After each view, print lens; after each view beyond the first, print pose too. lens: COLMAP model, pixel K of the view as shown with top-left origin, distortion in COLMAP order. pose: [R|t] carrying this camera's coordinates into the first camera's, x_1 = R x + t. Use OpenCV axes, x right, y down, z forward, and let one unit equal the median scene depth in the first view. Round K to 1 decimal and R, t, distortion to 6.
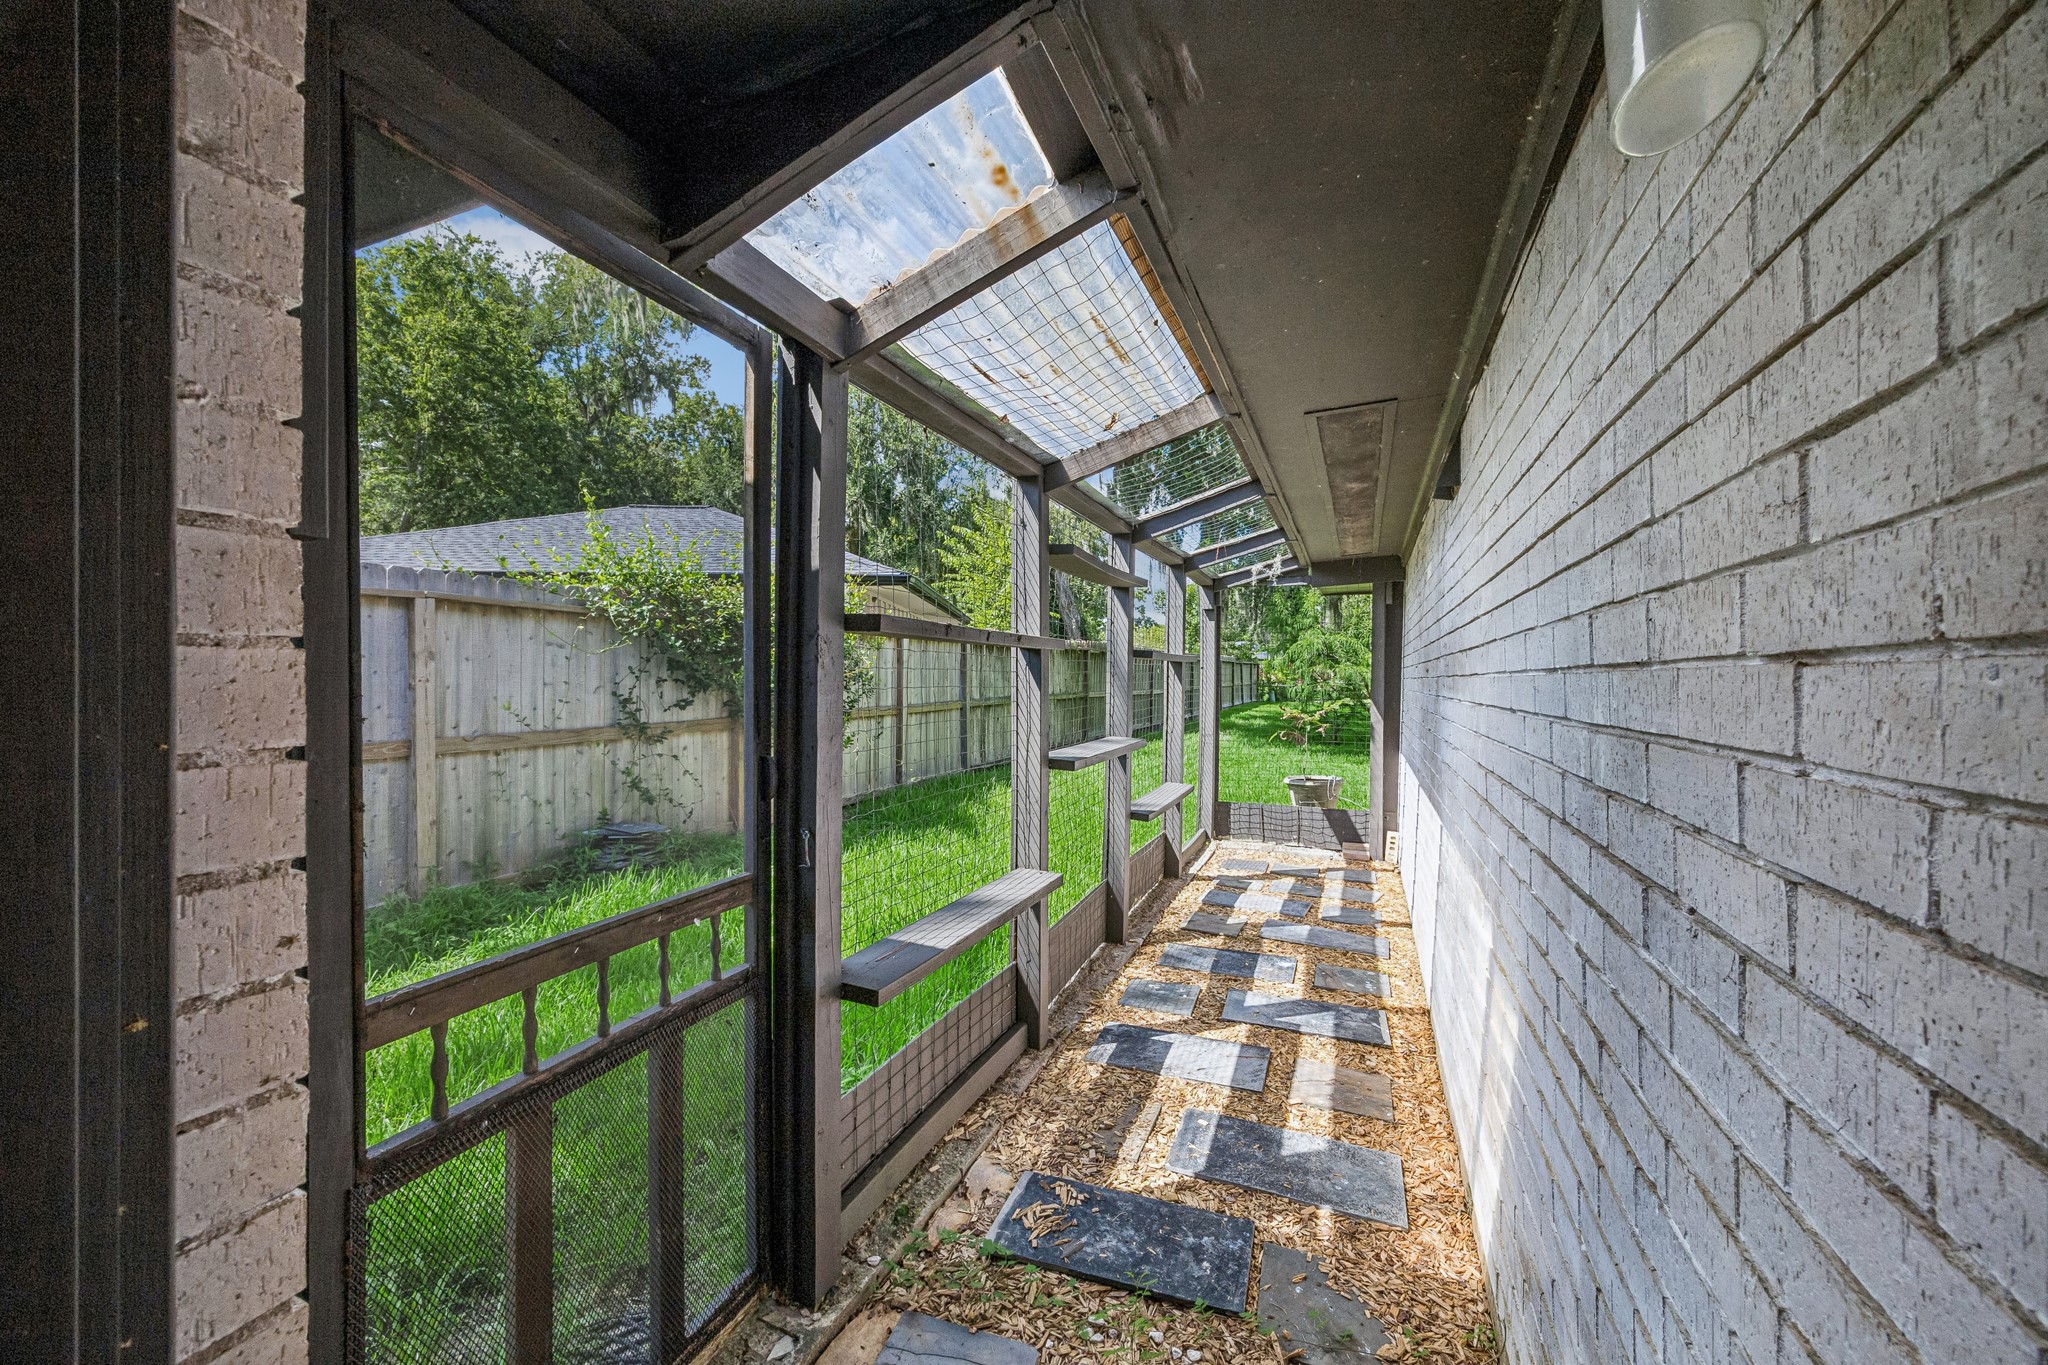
lens RADIAL K [[783.6, 0, 1019.3], [0, 783.6, 674.5], [0, 0, 1]] dist [0.001748, -0.000520]
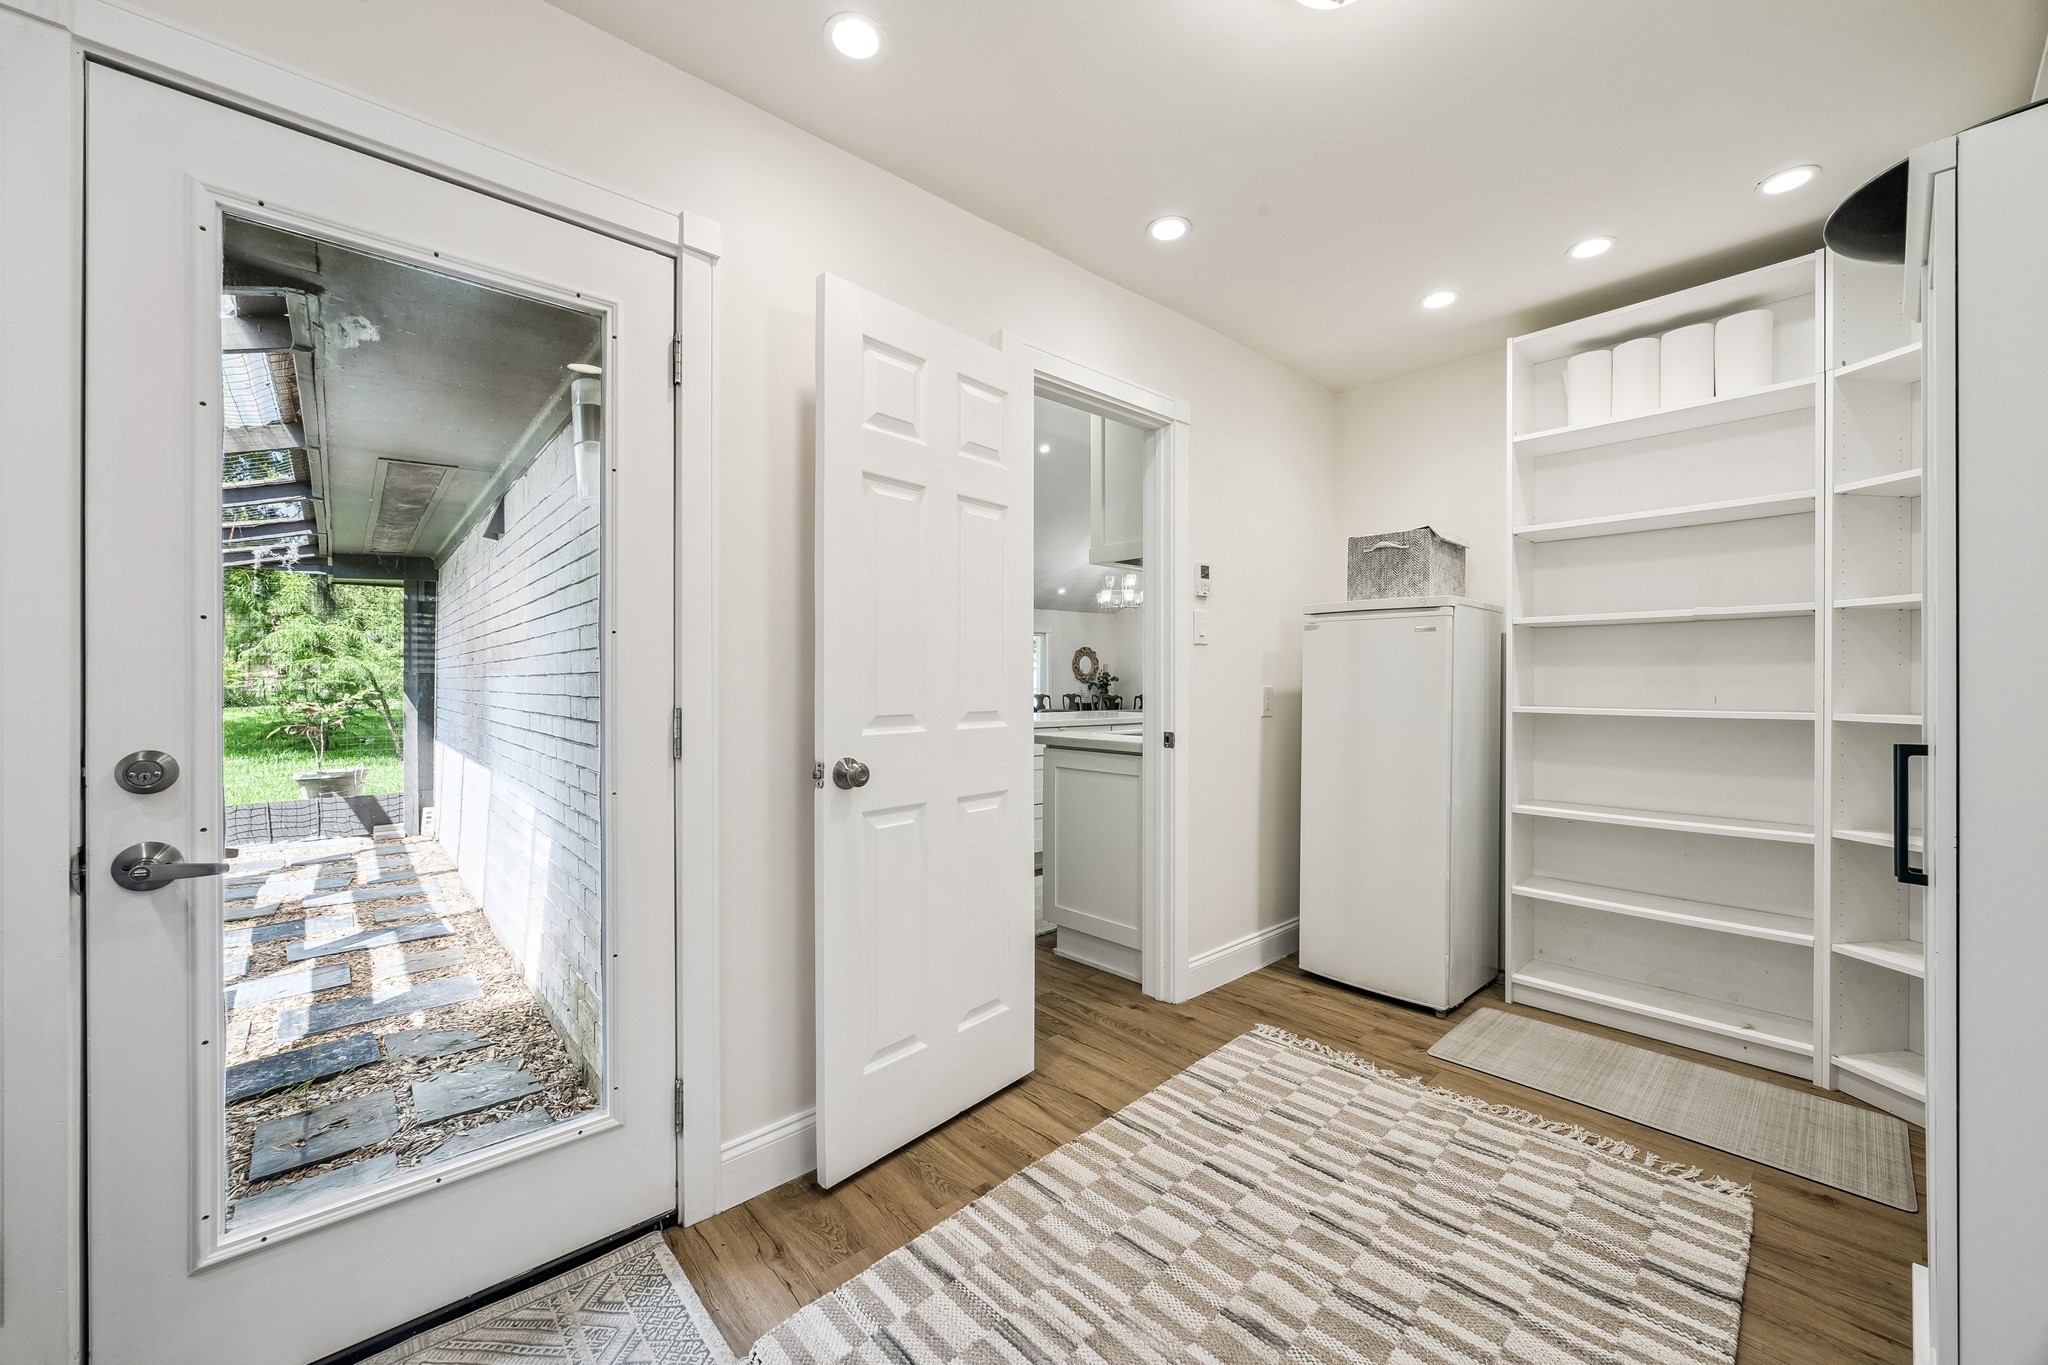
lens RADIAL K [[783.6, 0, 1019.7], [0, 783.6, 675.7], [0, 0, 1]] dist [0.001748, -0.000520]
pose [[0.434906, 0.001765, 0.900474, -0.170768], [-0.003197, 0.999995, -0.000416, 0.012955], [-0.900470, -0.002698, 0.434910, -0.255808]]
